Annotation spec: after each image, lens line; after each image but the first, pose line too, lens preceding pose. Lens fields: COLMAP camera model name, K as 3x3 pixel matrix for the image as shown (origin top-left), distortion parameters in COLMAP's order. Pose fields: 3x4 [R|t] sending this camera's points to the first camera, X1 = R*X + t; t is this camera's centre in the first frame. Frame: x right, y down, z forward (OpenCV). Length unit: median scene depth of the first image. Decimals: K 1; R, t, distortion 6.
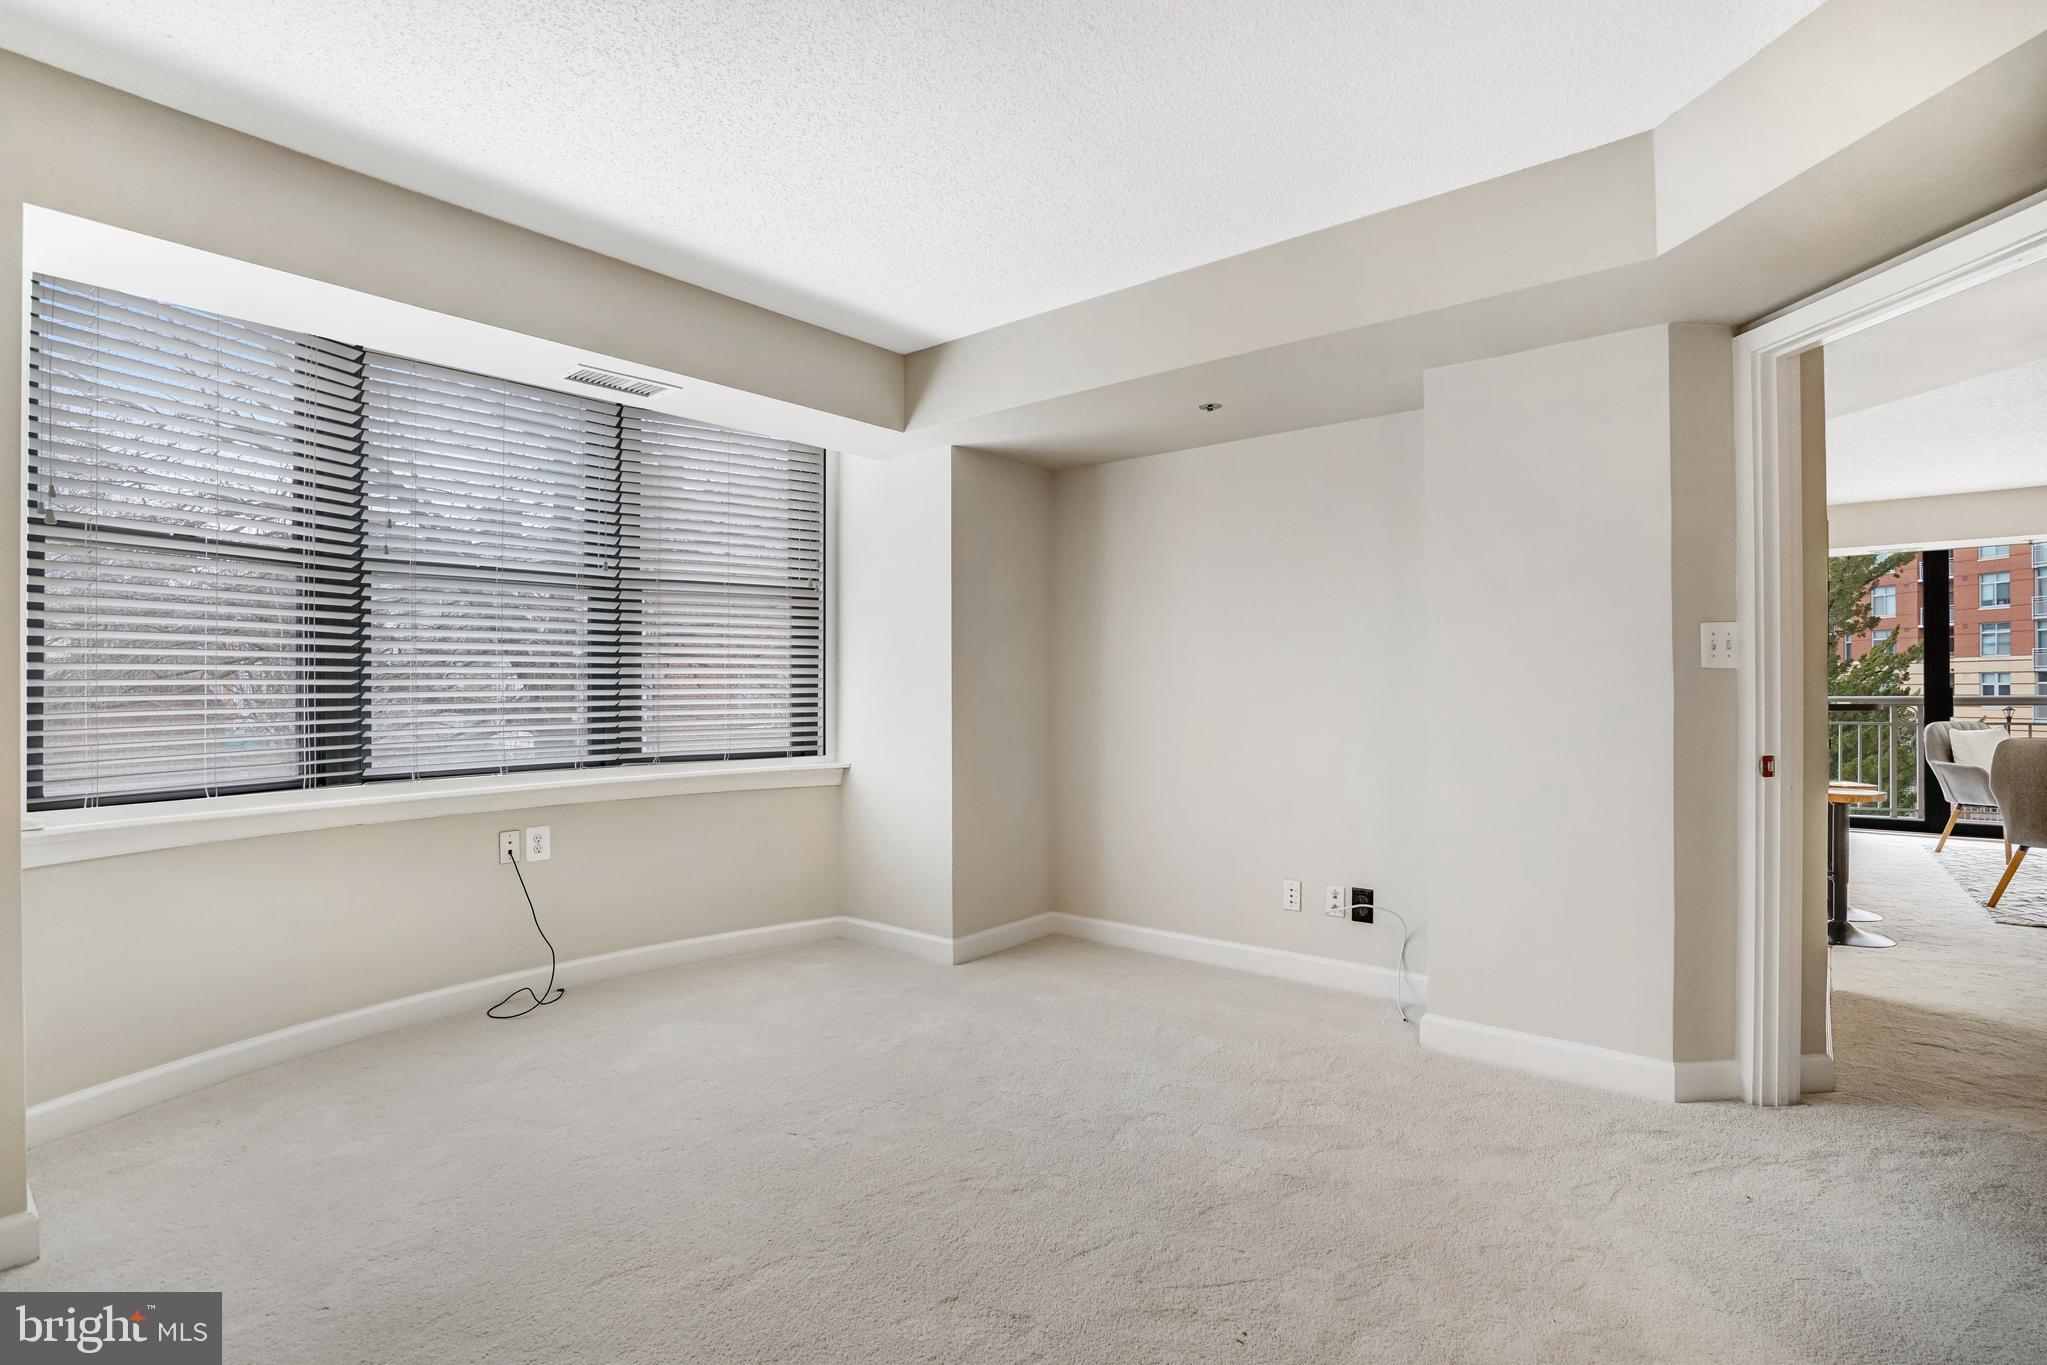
lens RADIAL K [[945.1, 0, 1096.0], [0, 945.1, 691.8], [0, 0, 1]] dist [-0.005828, 0.002286]
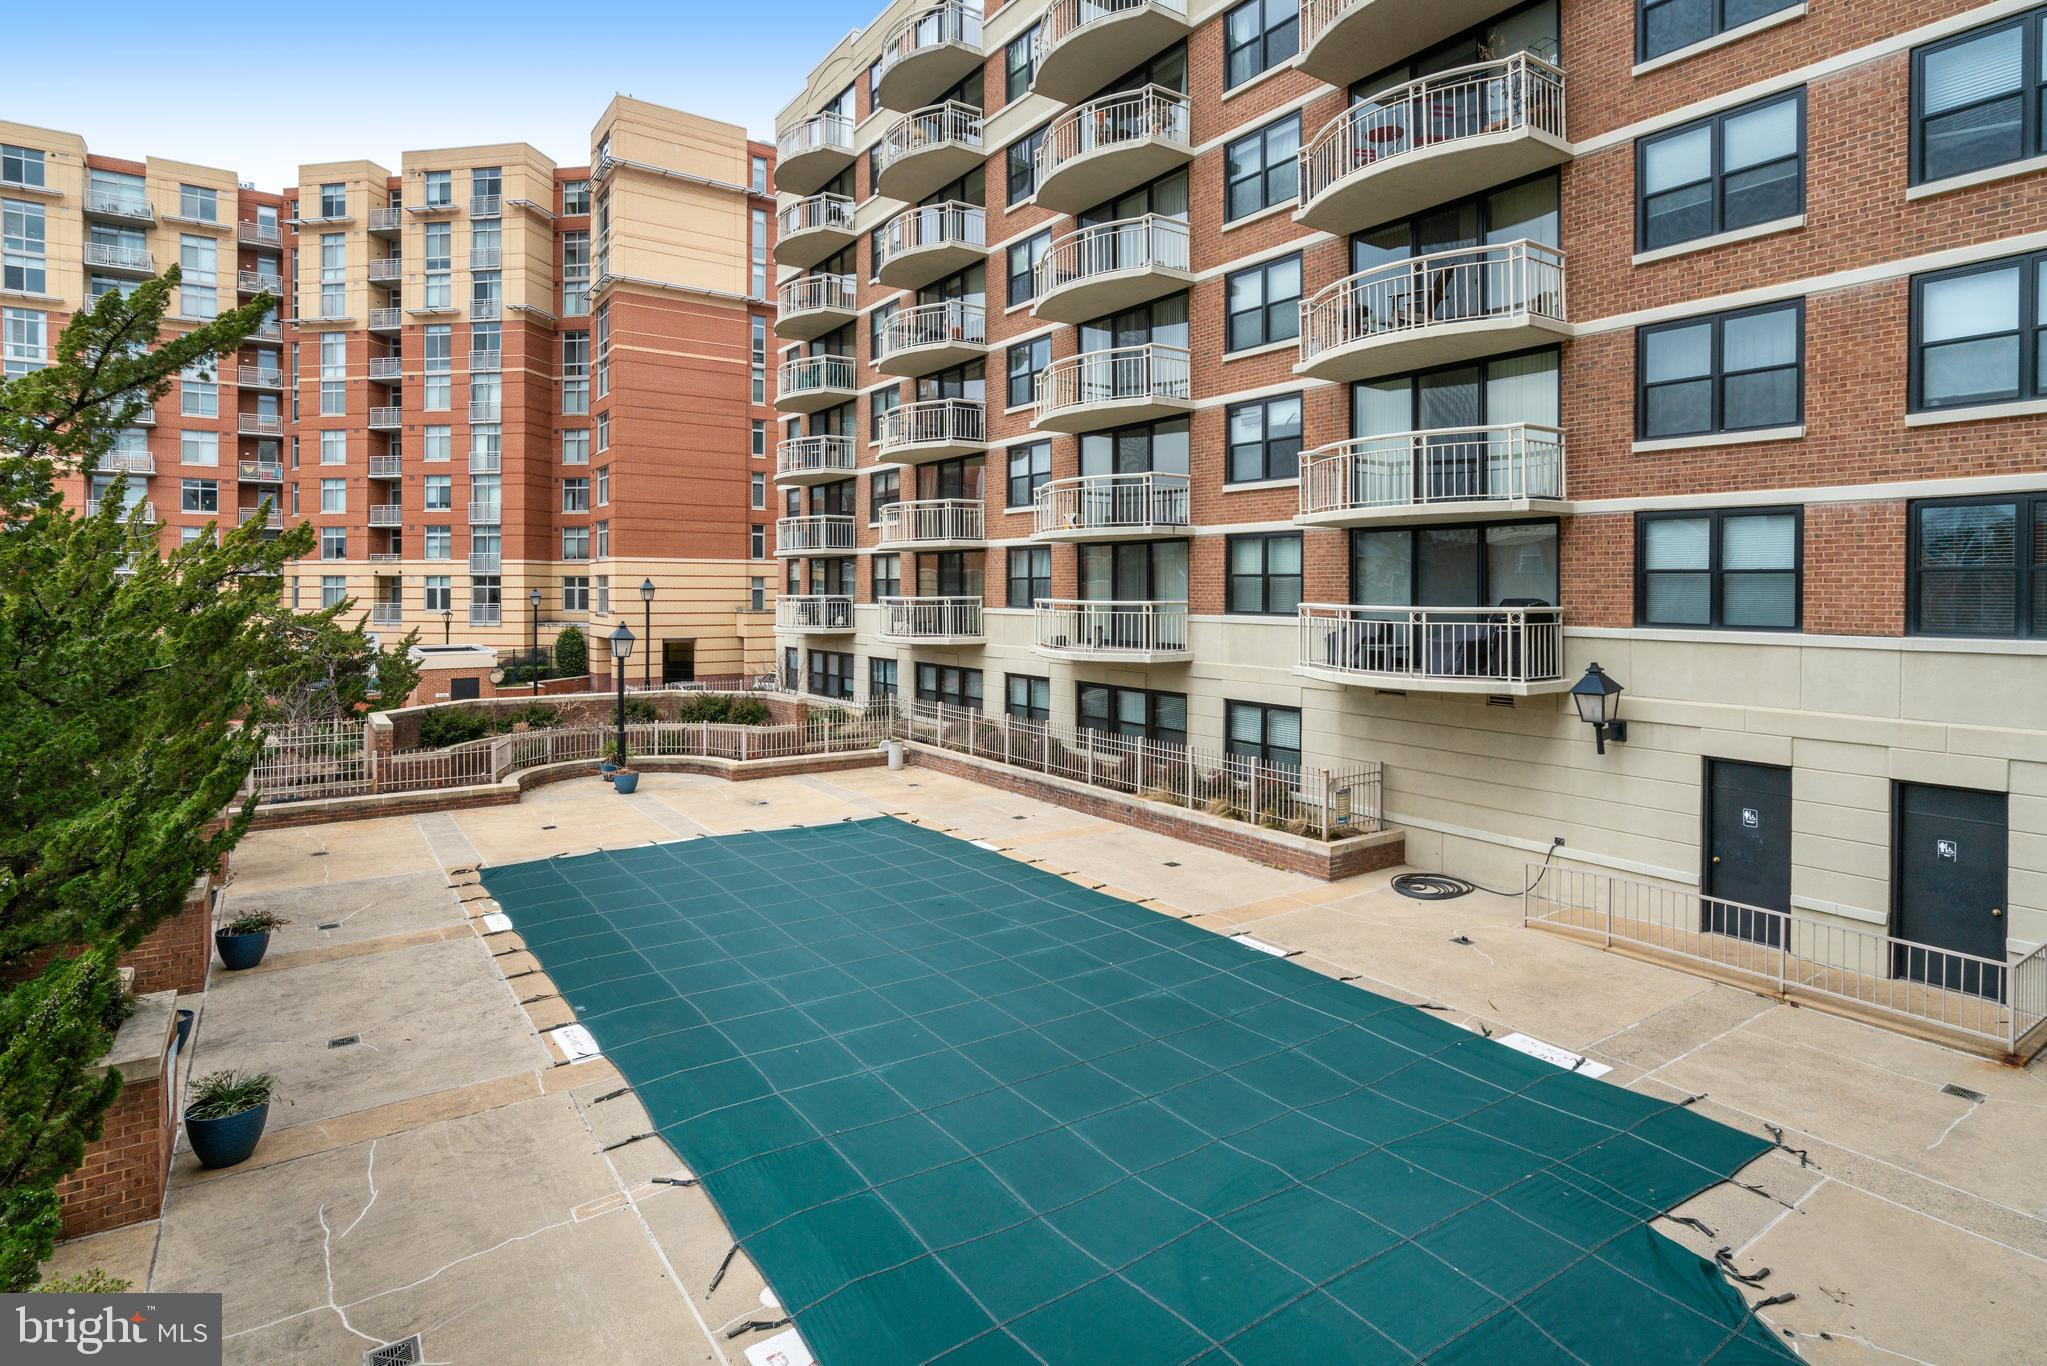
lens RADIAL K [[1012.8, 0, 1049.1], [0, 1012.8, 590.4], [0, 0, 1]] dist [-0.002630, 0.001206]
pose [[0.264272, 0.008289, 0.964413, 0.631619], [-0.006510, 0.999956, -0.006811, -0.015060], [-0.964426, -0.004478, 0.264314, 0.632101]]
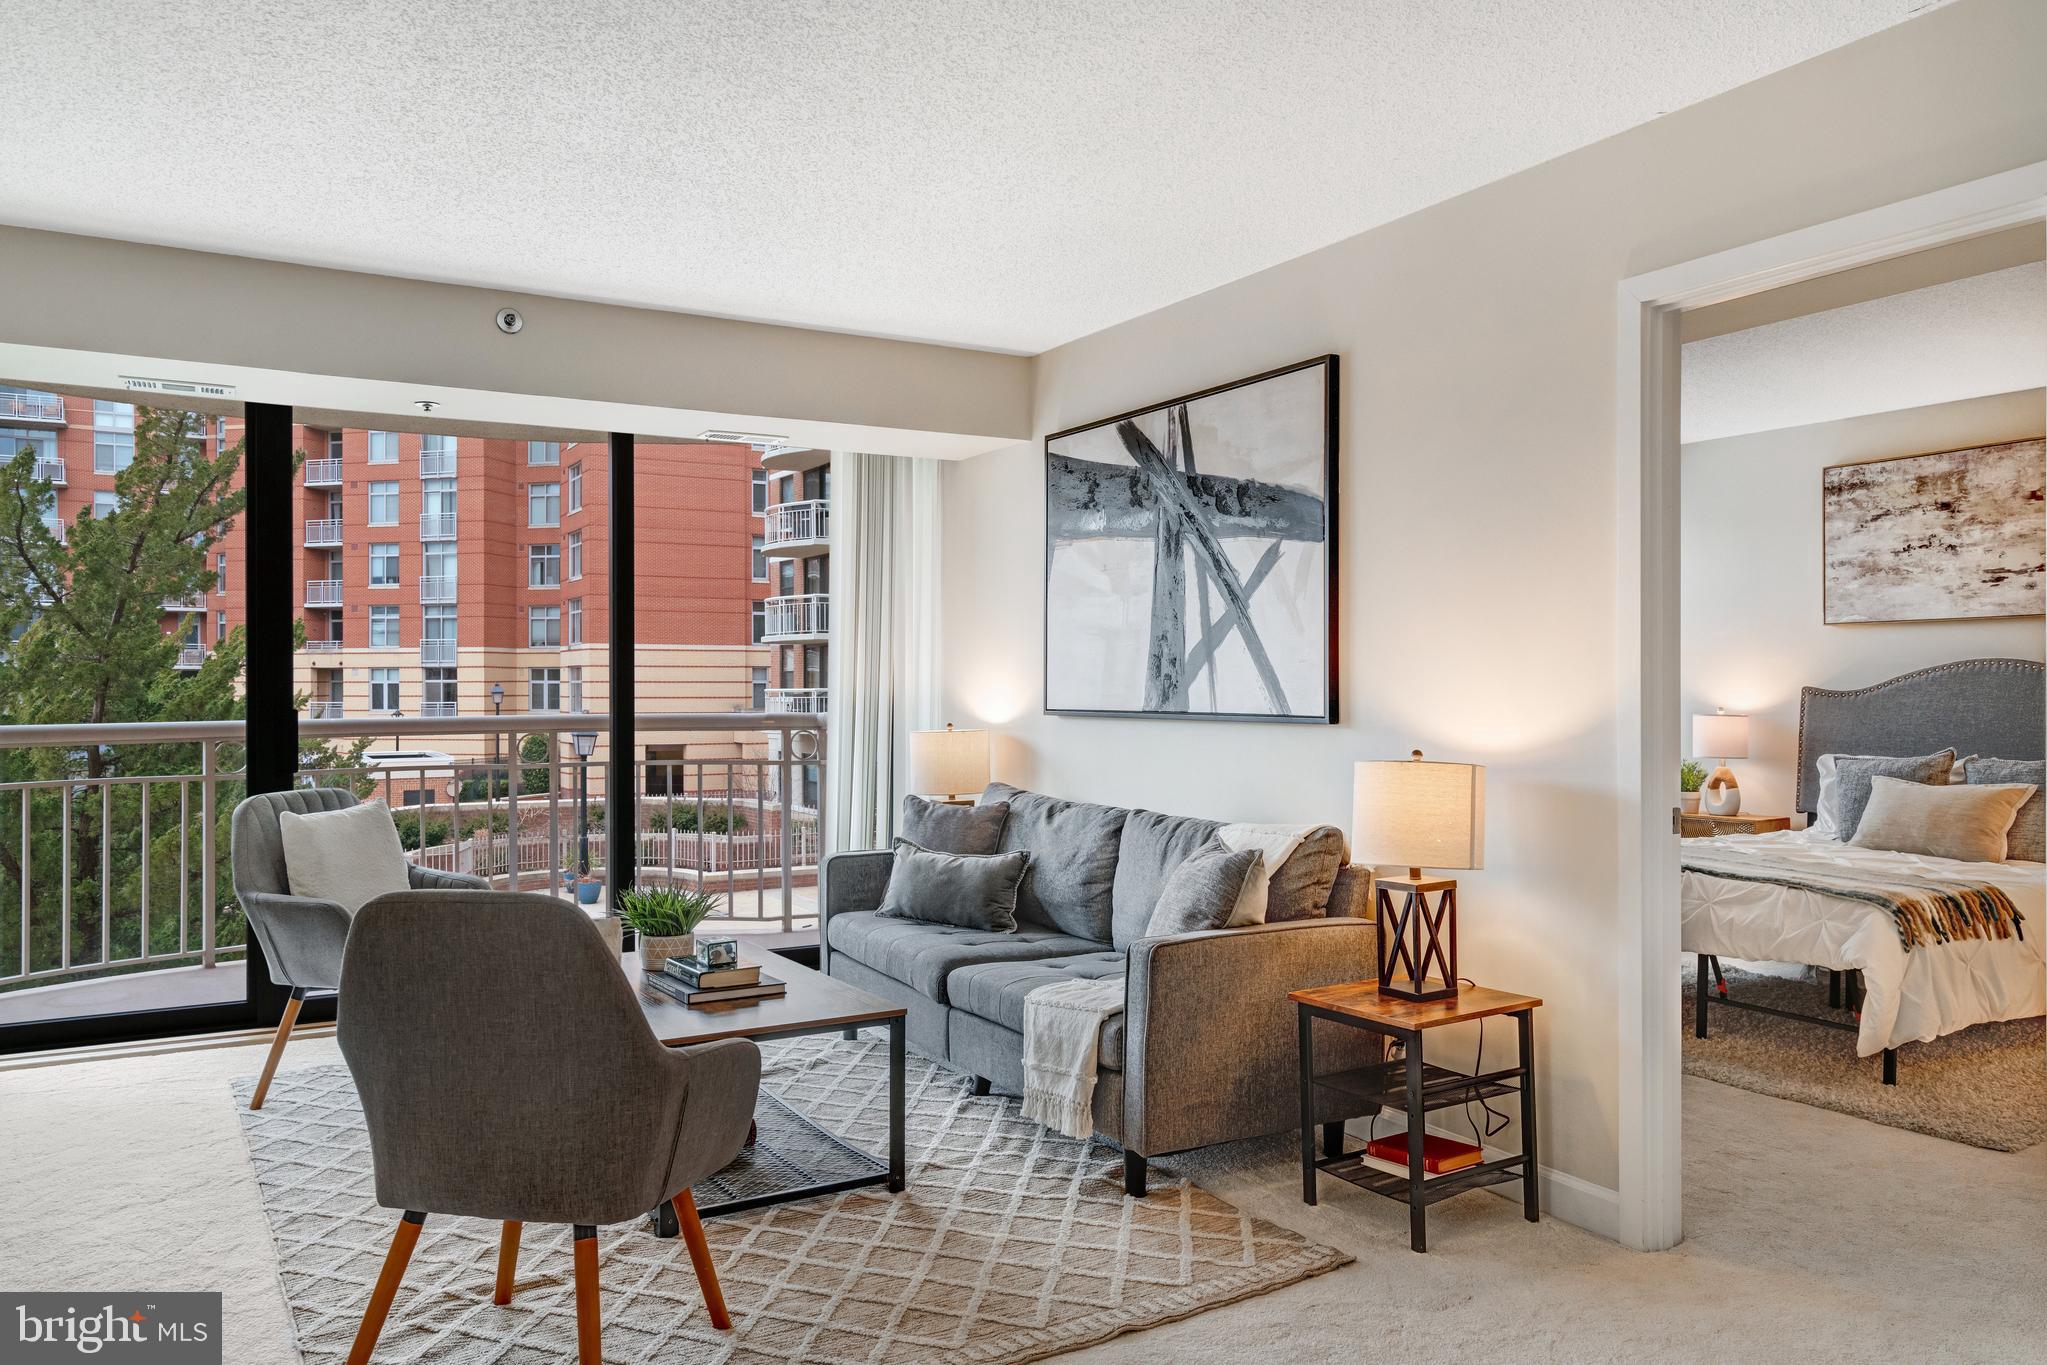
lens RADIAL K [[1459.7, 0, 1017.0], [0, 1459.7, 697.6], [0, 0, 1]] dist [-0.003057, -0.004529]
pose [[0.389042, -0.000906, 0.921220, 0.129044], [-0.004262, 0.999987, 0.002784, -0.005117], [-0.921210, -0.005010, 0.389033, 0.131452]]
